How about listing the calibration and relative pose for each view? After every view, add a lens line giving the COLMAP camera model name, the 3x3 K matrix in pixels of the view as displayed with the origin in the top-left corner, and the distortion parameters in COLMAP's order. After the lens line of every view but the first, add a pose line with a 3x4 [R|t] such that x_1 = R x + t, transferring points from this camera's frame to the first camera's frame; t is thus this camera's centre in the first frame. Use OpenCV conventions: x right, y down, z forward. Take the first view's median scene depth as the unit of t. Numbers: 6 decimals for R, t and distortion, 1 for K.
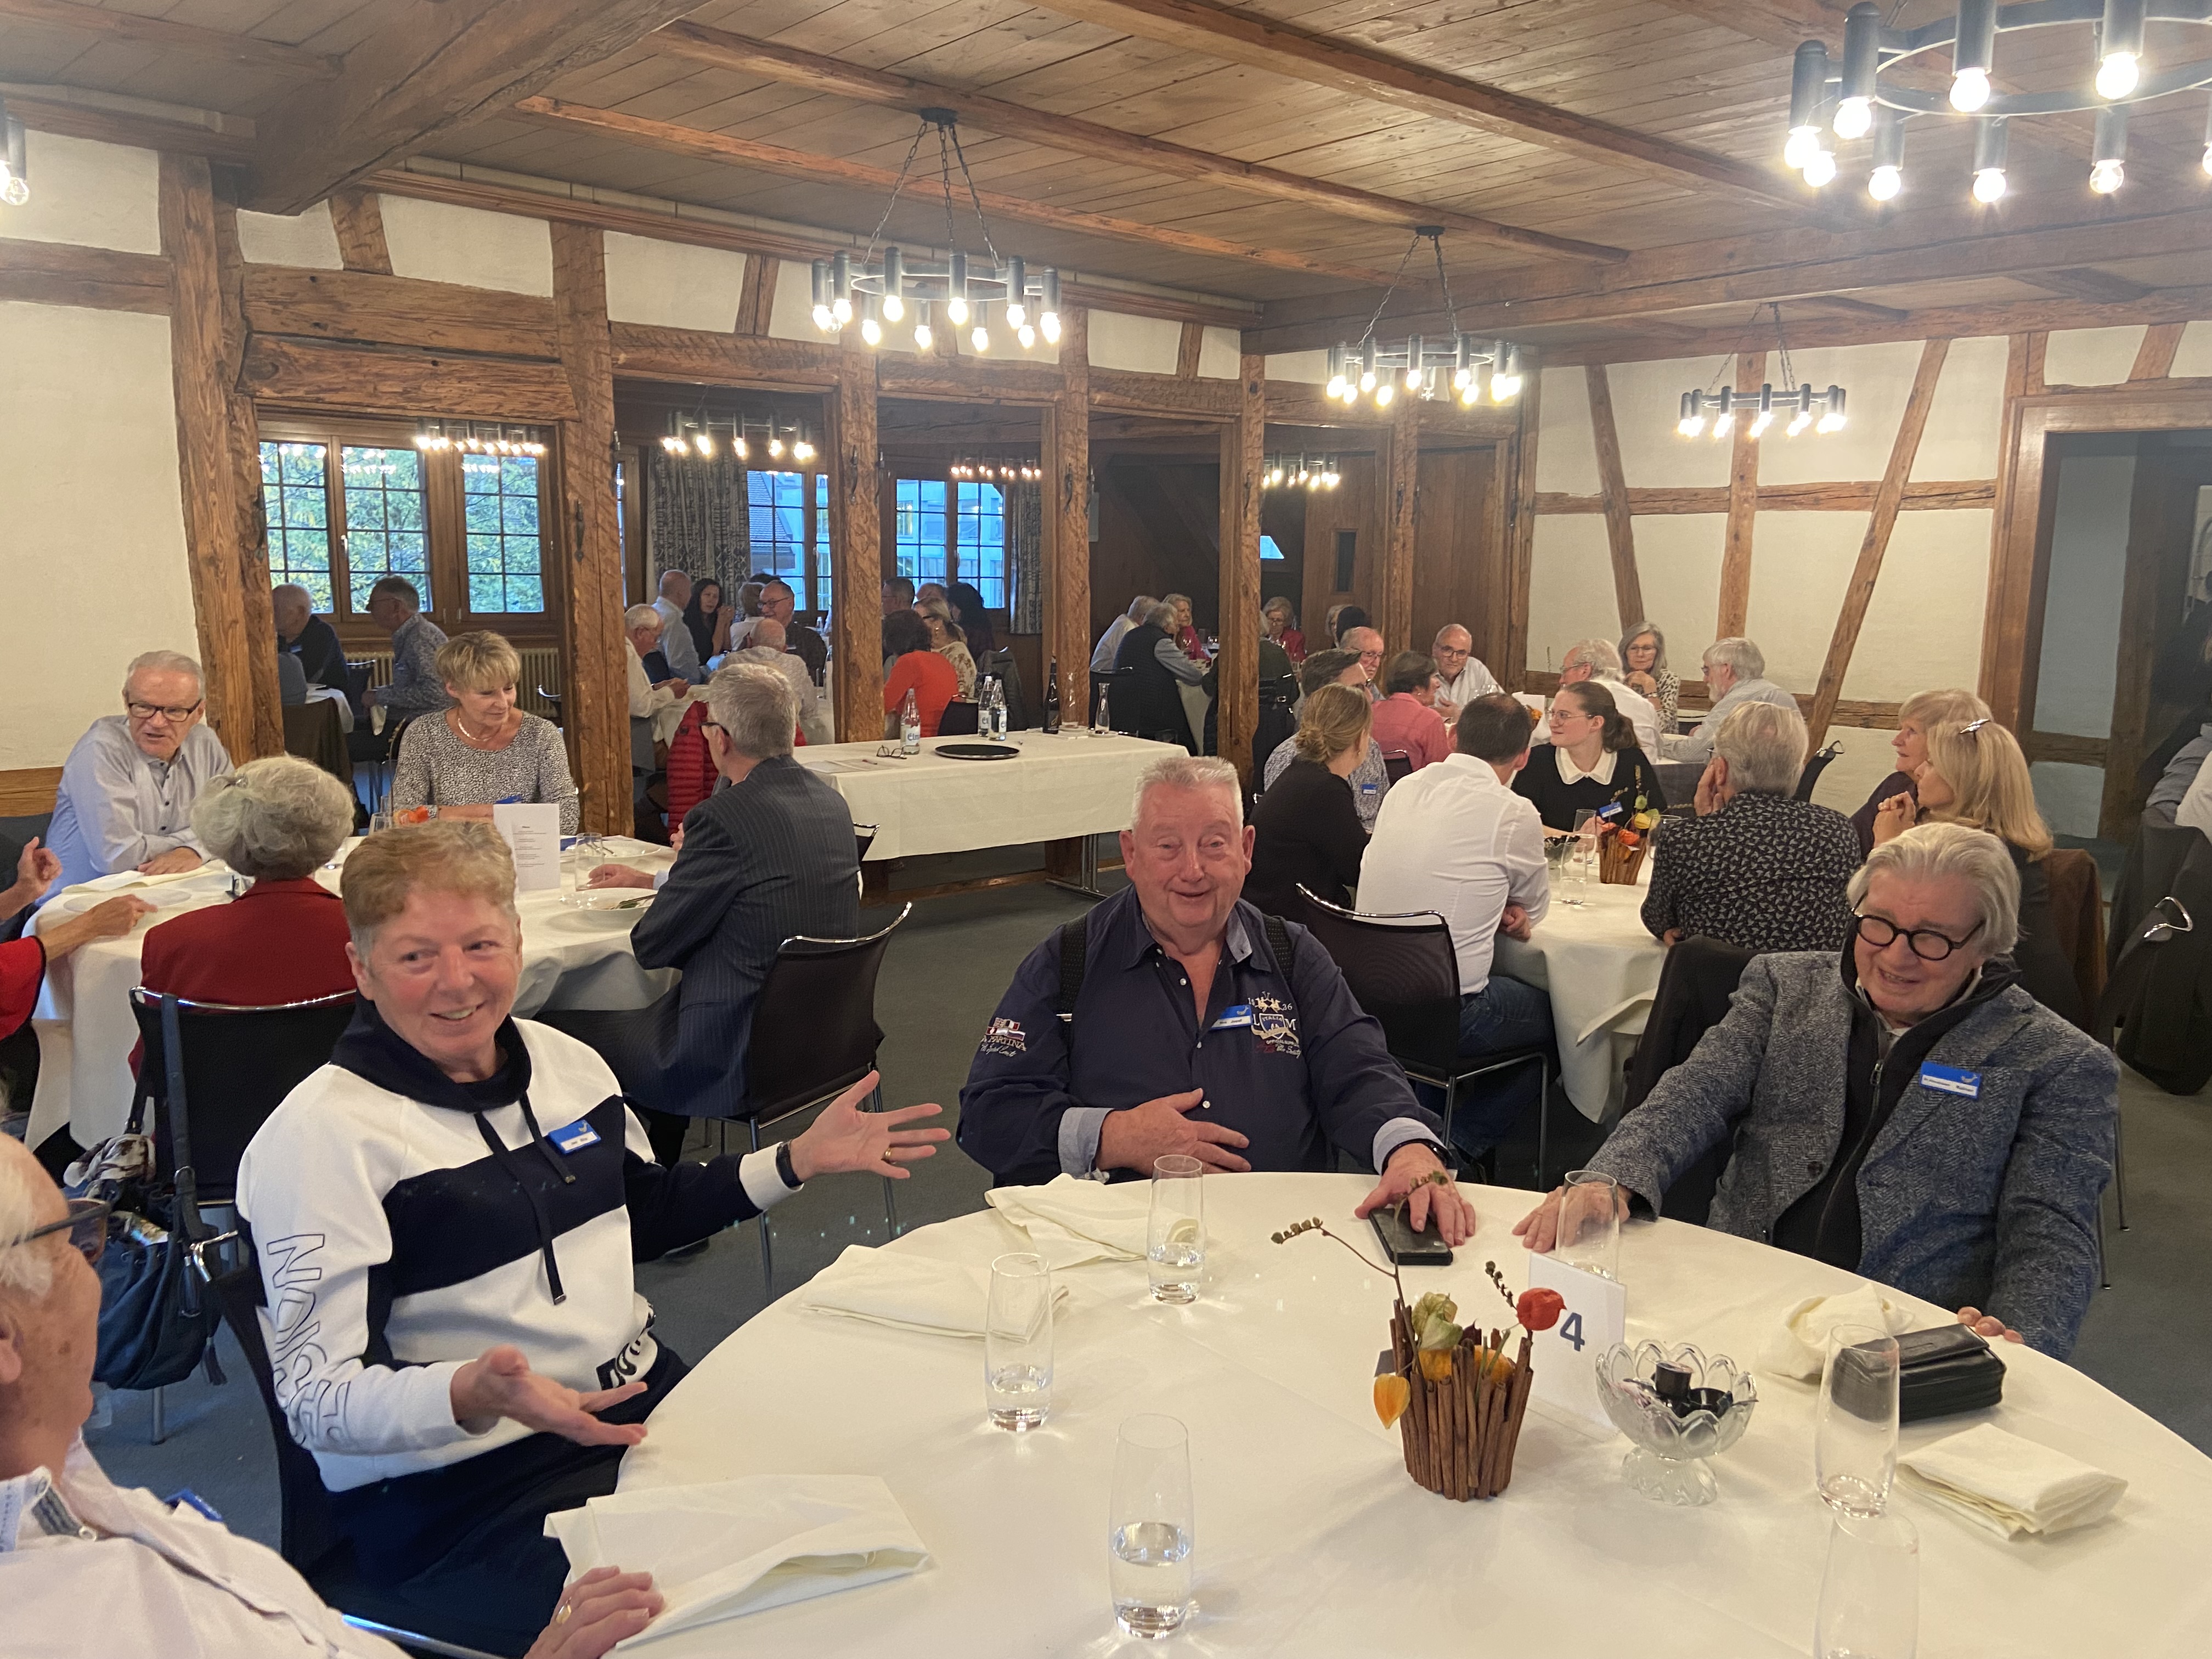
lens RADIAL K [[1669.0, 0, 1106.6], [0, 1669.0, 830.2], [0, 0, 1]] dist [0.005289, -0.003730]
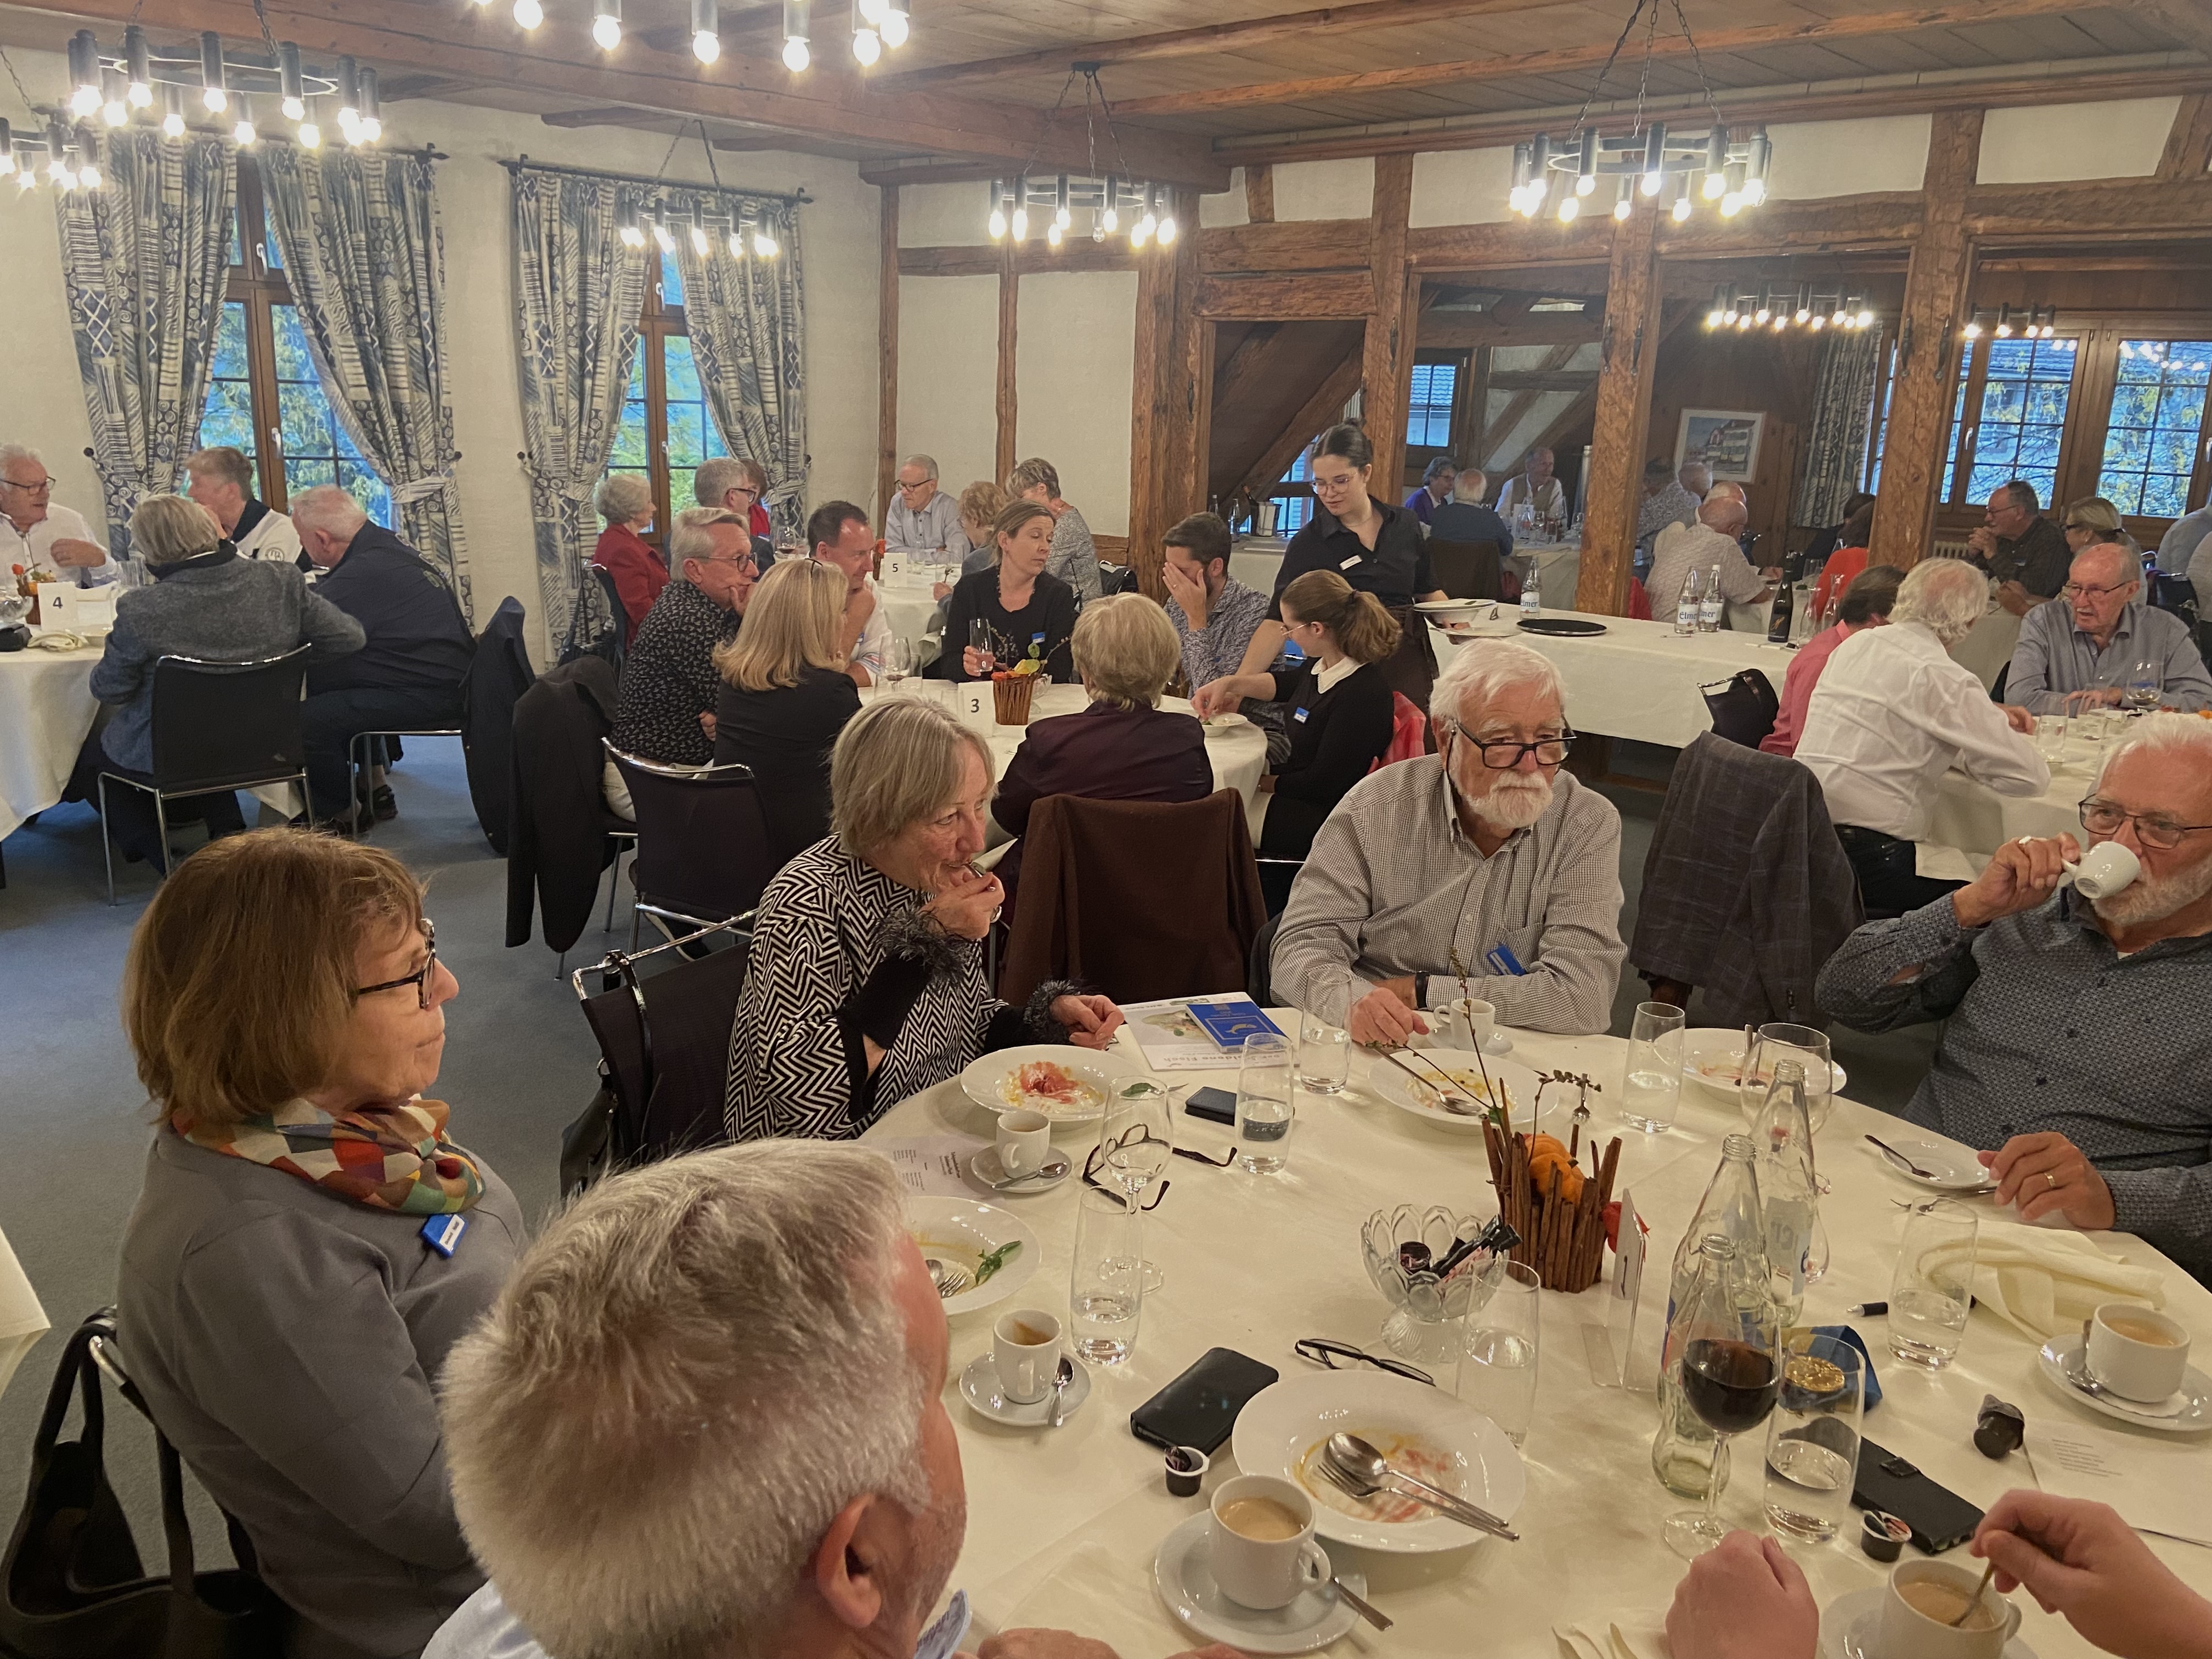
lens RADIAL K [[1669.0, 0, 1105.7], [0, 1669.0, 835.5], [0, 0, 1]] dist [0.005289, -0.003730]
pose [[0.202816, 0.204645, -0.957594, 0.934493], [-0.193912, 0.966945, 0.165574, -0.032323], [0.959825, 0.152108, 0.235795, 0.563478]]
